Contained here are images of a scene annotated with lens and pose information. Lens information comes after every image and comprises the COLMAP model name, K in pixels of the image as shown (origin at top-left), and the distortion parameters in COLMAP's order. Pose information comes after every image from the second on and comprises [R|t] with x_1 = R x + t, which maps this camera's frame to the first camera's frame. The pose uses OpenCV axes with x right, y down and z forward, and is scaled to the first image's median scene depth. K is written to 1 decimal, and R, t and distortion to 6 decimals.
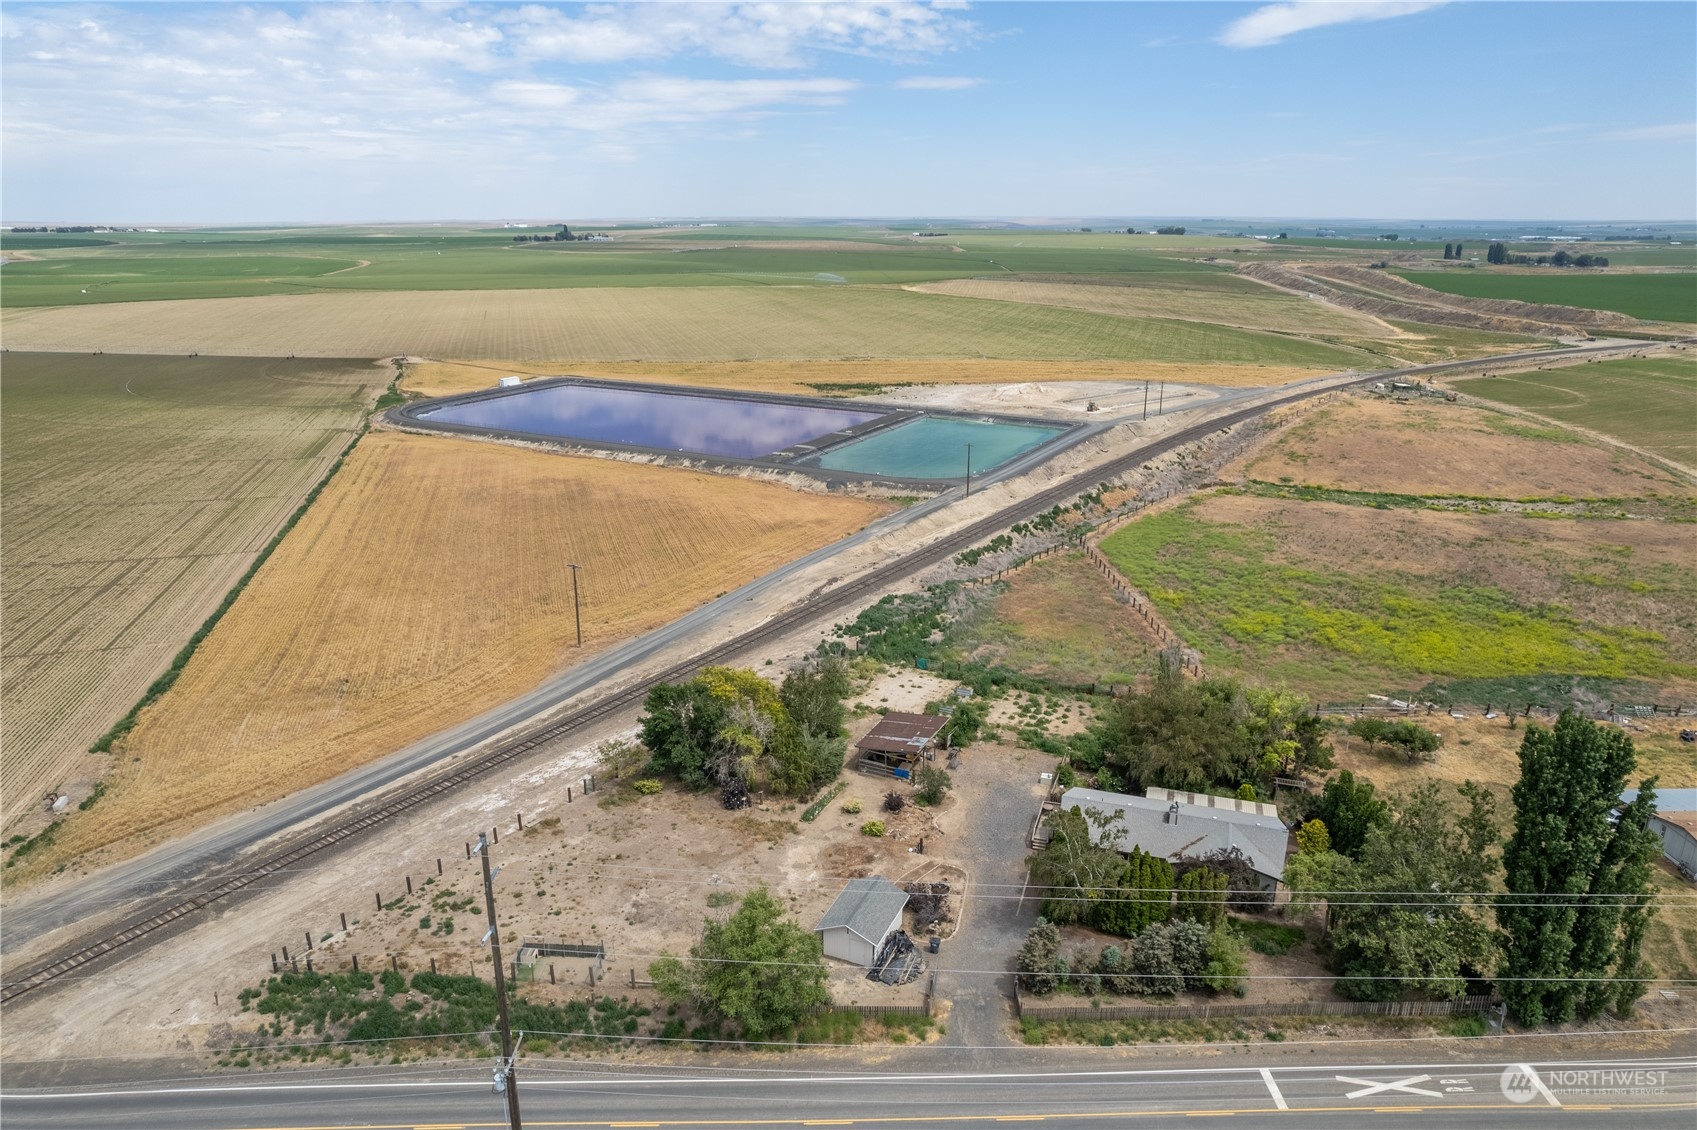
lens RADIAL K [[1071.1, 0, 848.5], [0, 1071.1, 565.0], [0, 0, 1]] dist [-0.007773, 0.044241]
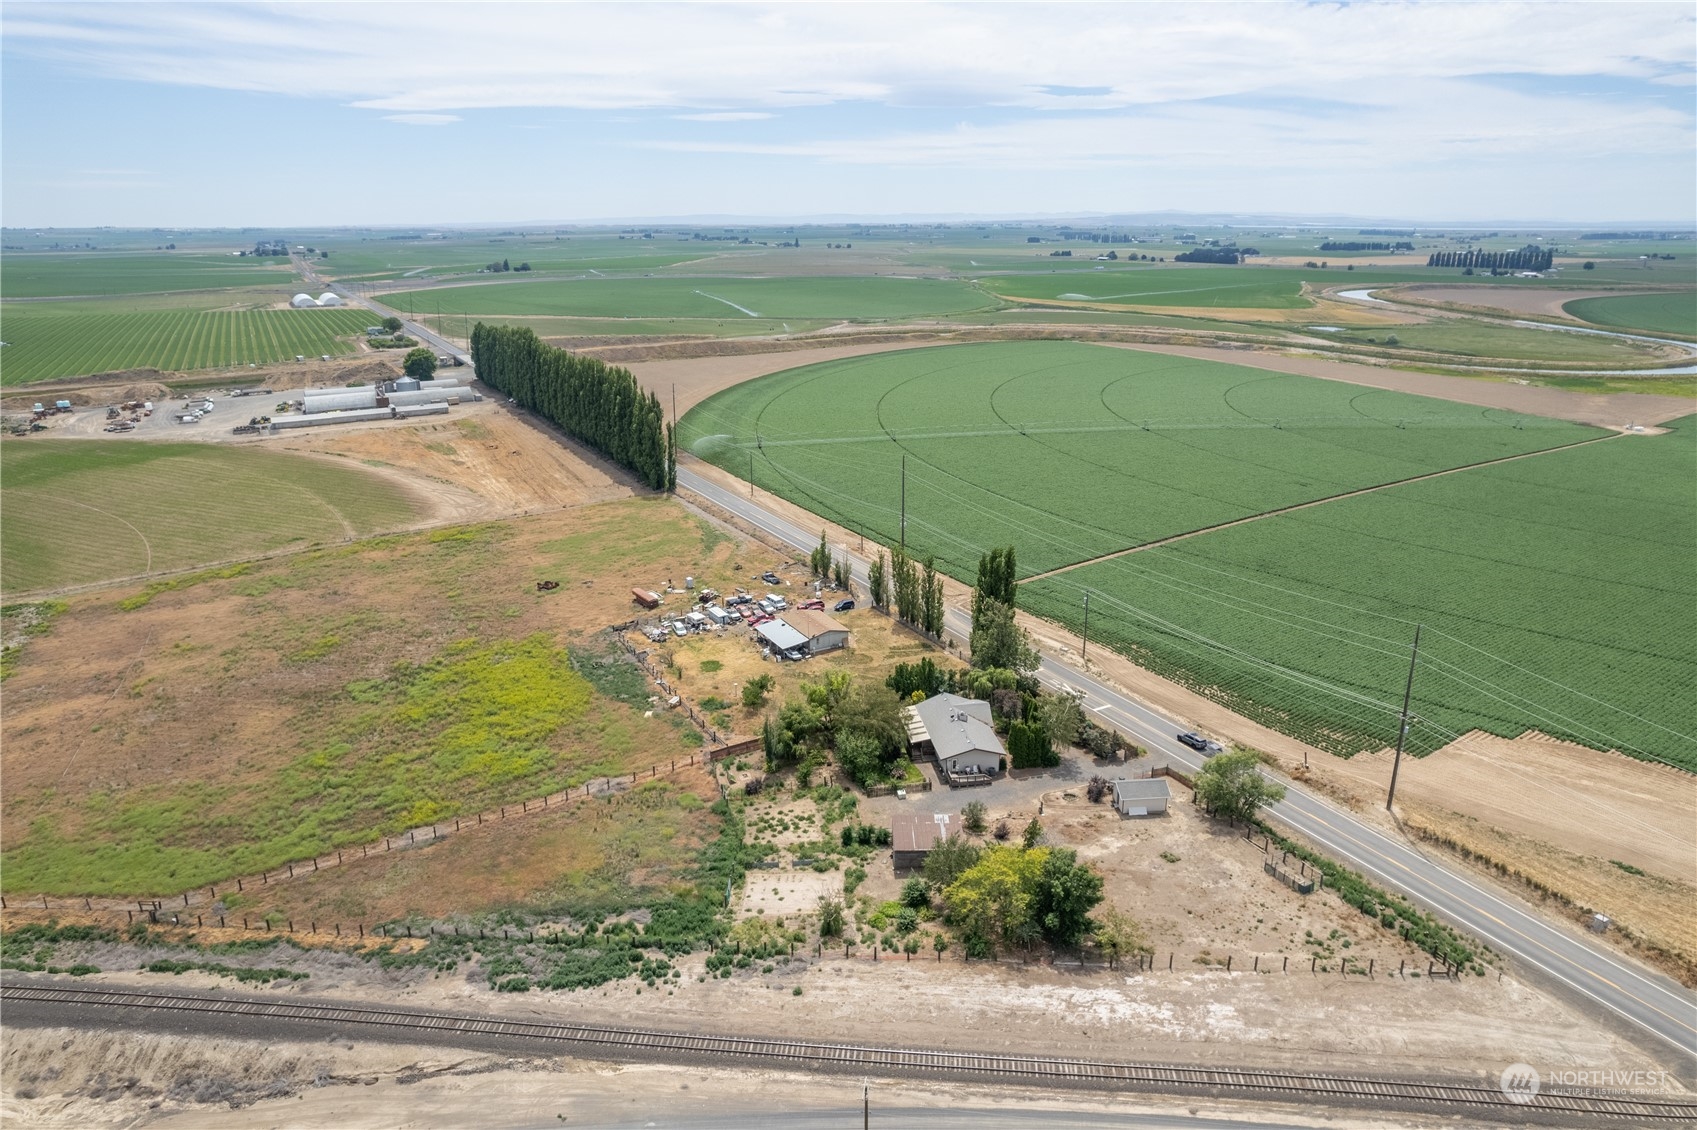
lens RADIAL K [[1071.1, 0, 848.5], [0, 1071.1, 565.0], [0, 0, 1]] dist [-0.007773, 0.044241]
pose [[-0.450132, -0.280857, 0.847644, -0.881678], [0.284960, 0.854438, 0.434434, -0.678866], [-0.846273, 0.437097, -0.304577, 1.346931]]
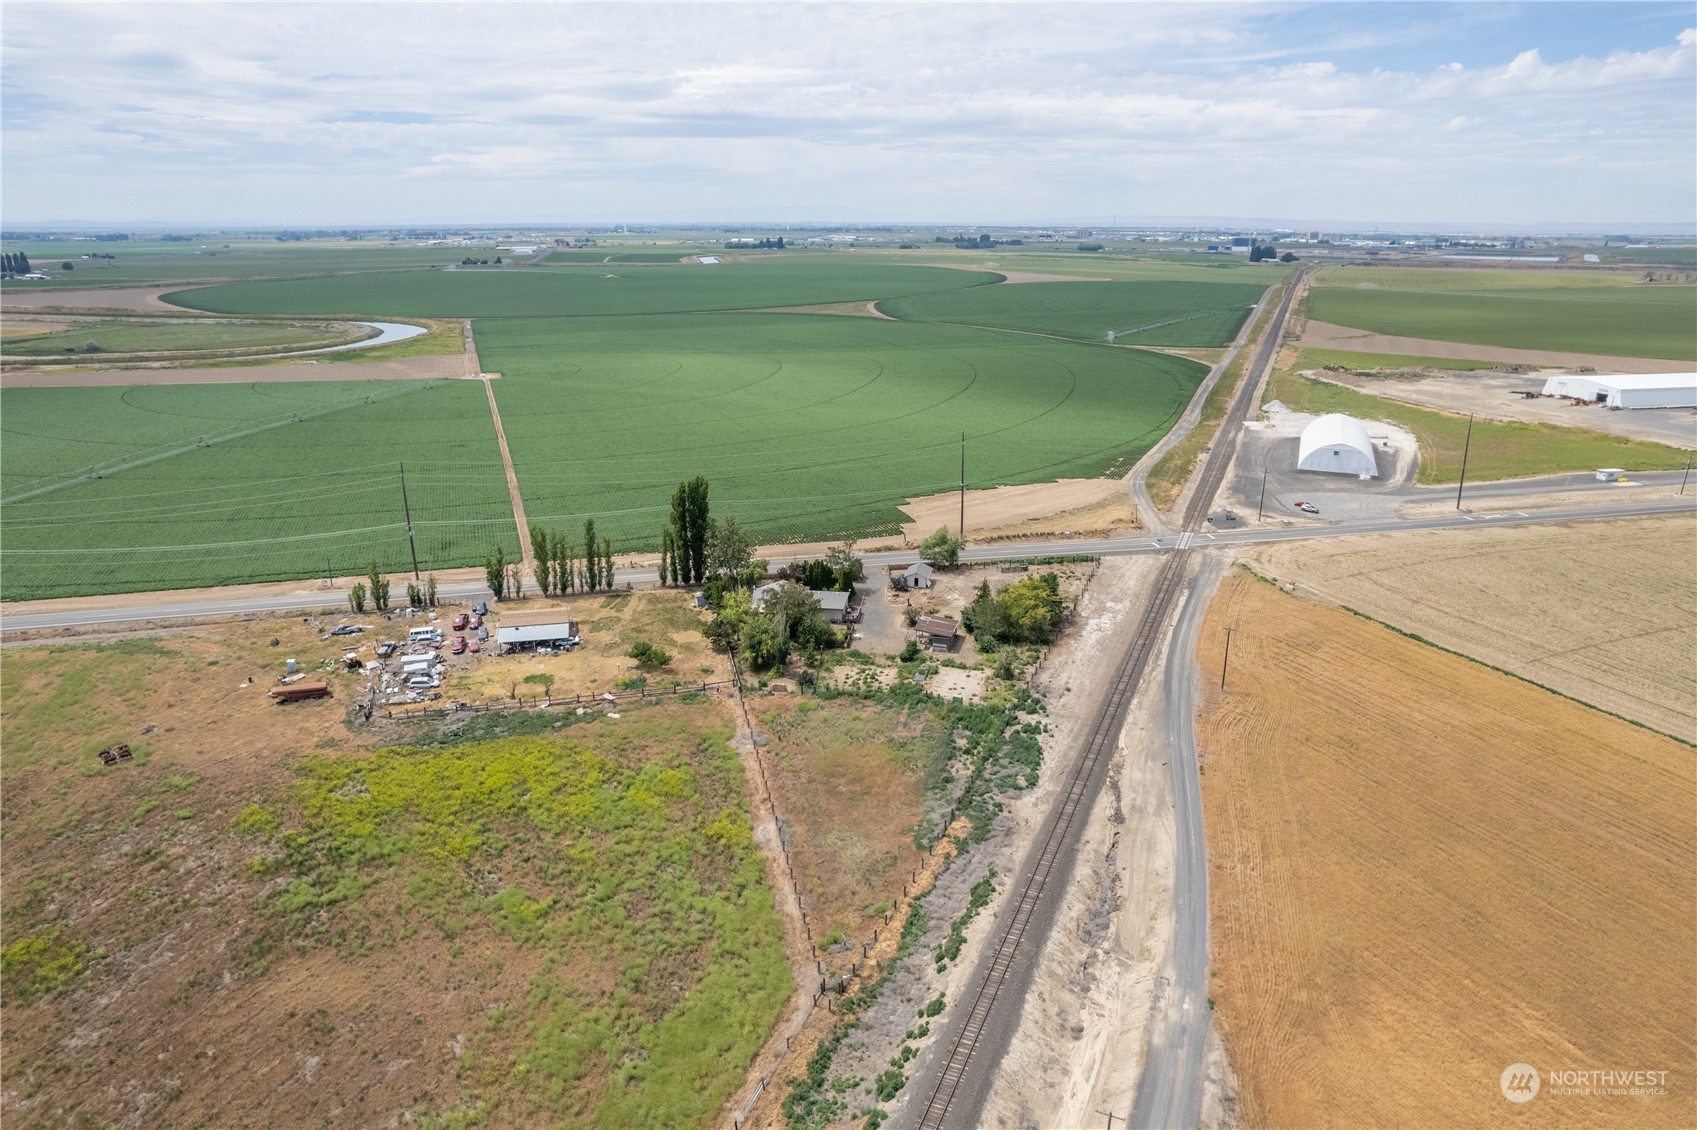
lens RADIAL K [[1071.1, 0, 848.5], [0, 1071.1, 565.0], [0, 0, 1]] dist [-0.007773, 0.044241]
pose [[-0.979924, 0.035017, -0.196274, 0.558398], [-0.086723, 0.811579, 0.577771, -0.974116], [0.179523, 0.583193, -0.792248, 2.392908]]
